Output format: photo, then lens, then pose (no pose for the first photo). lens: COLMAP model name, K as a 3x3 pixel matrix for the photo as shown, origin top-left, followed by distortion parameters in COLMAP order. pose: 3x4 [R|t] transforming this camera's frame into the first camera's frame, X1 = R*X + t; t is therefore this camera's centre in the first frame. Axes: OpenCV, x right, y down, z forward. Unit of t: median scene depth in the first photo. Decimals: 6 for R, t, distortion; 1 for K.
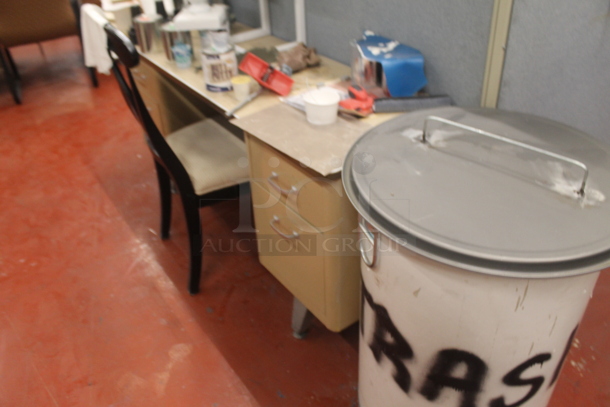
lens RADIAL K [[523.6, 0, 305.0], [0, 523.6, 203.5], [0, 0, 1]] dist [-0.189236, 0.191948]
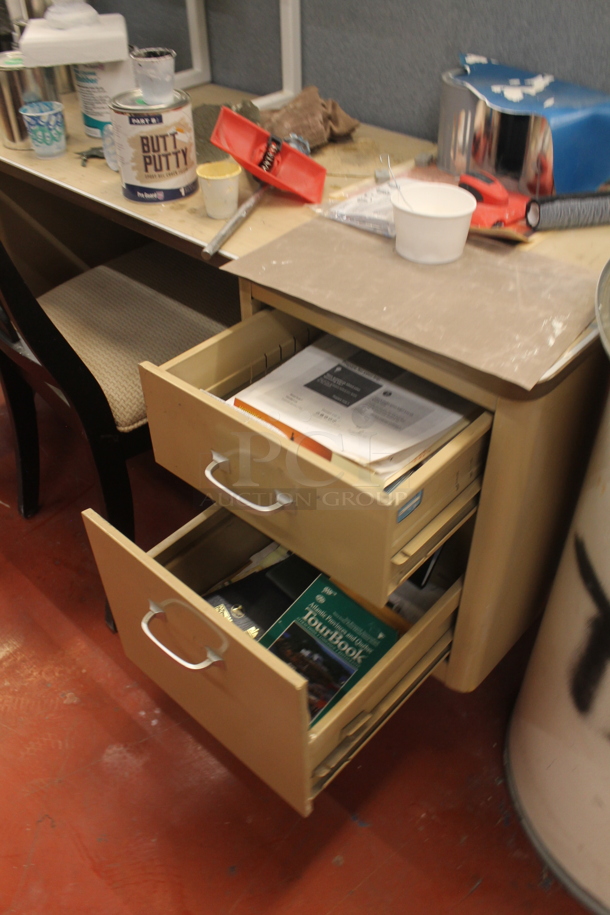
lens RADIAL K [[785.3, 0, 305.0], [0, 785.3, 457.5], [0, 0, 1]] dist [-0.189236, 0.191948]
pose [[0.979201, -0.104695, 0.173793, -0.184994], [0.086502, 0.990253, 0.109162, -0.061362], [-0.183528, -0.091858, 0.978713, 0.324669]]
